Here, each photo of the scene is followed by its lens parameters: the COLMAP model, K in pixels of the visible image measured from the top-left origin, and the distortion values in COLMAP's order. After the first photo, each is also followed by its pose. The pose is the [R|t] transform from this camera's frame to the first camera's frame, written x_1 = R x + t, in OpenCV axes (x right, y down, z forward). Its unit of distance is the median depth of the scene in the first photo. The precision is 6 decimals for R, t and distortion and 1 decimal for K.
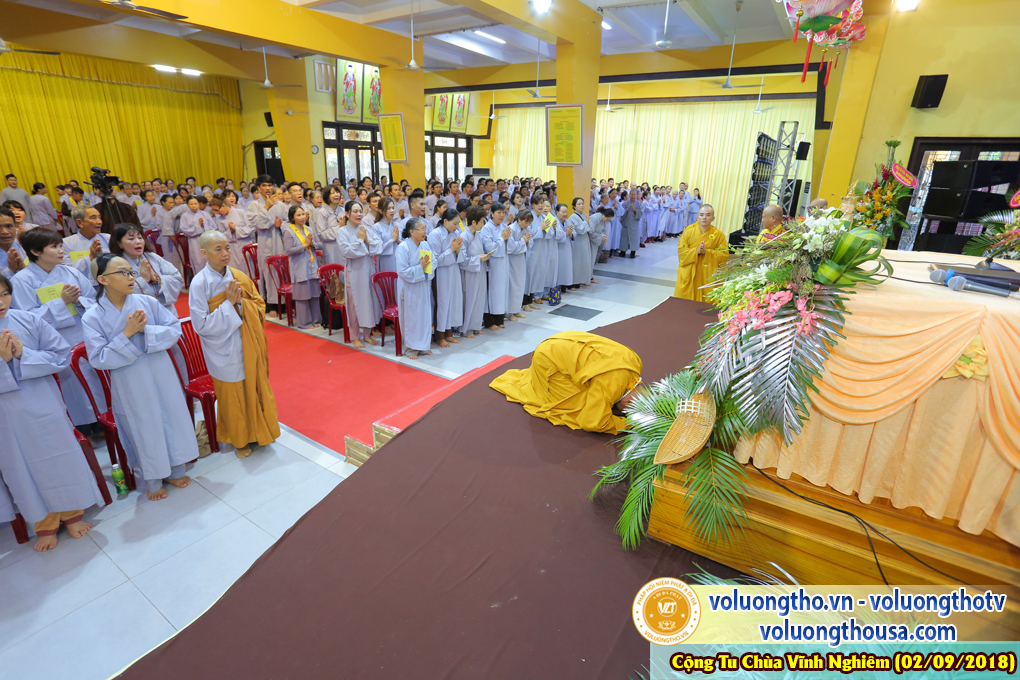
lens RADIAL K [[494.9, 0, 510.0], [0, 494.9, 340.0], [0, 0, 1]] dist [-0.070549, 0.029437]
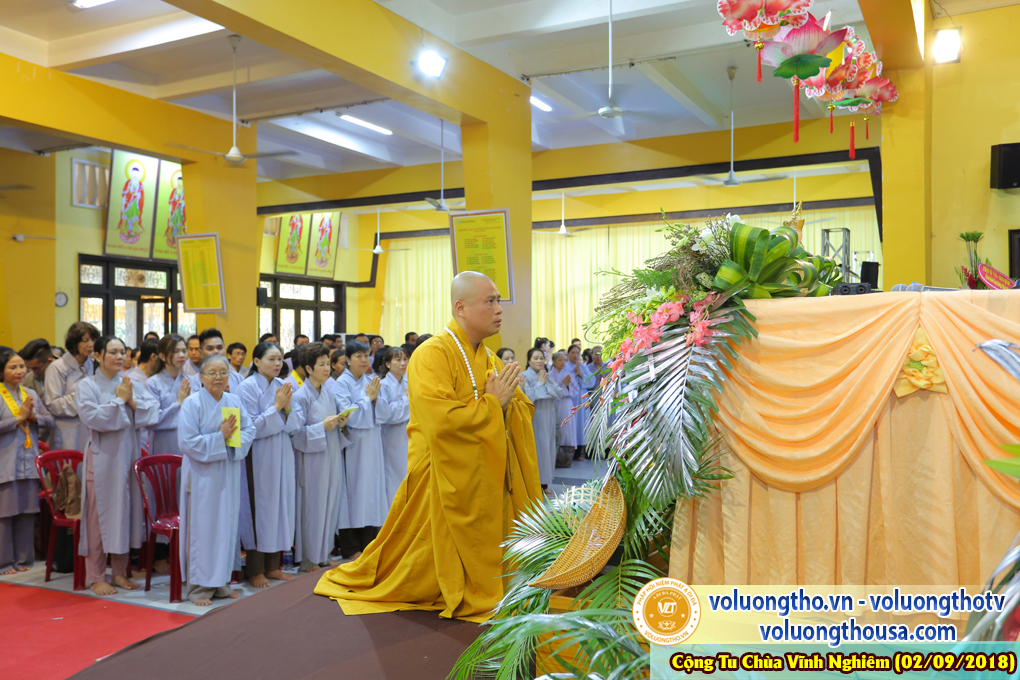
lens RADIAL K [[905.3, 0, 512.1], [0, 905.3, 351.6], [0, 0, 1]] dist [-0.008080, 0.072125]
pose [[0.995062, -0.026065, 0.095769, 0.031522], [0.056515, 0.941999, -0.330822, 0.066942], [-0.081592, 0.334601, 0.938821, -0.039238]]
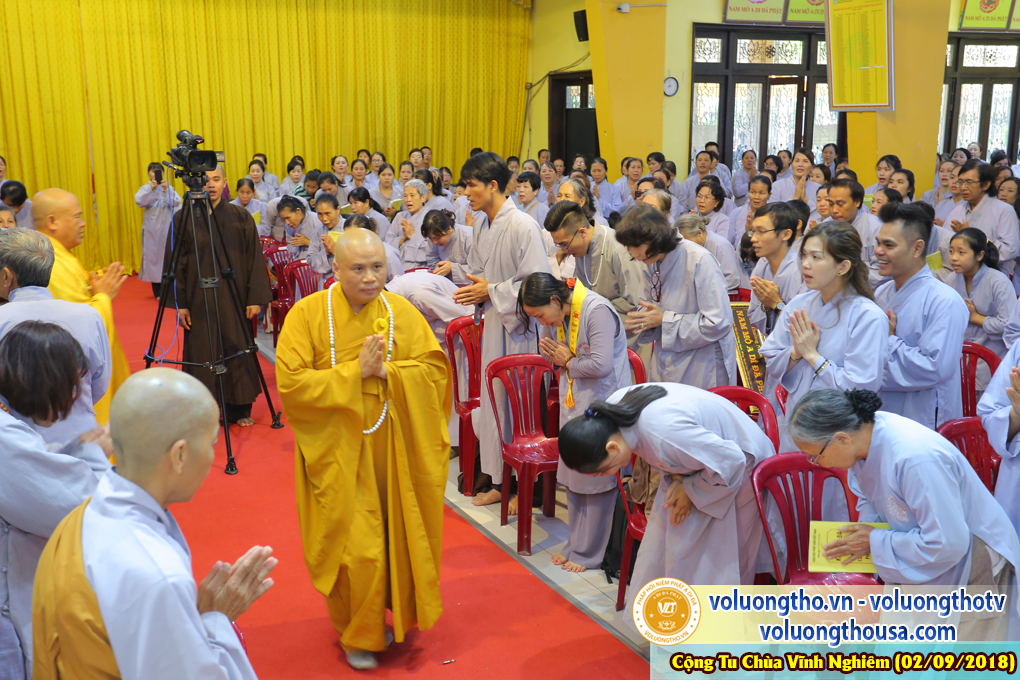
lens RADIAL K [[1053.5, 0, 510.0], [0, 1053.5, 340.0], [0, 0, 1]] dist [0.033248, 0.038368]
pose [[0.867323, 0.074584, -0.492126, -0.049437], [-0.141617, 0.984824, -0.100331, -0.062948], [0.477174, 0.156713, 0.864723, 0.175527]]
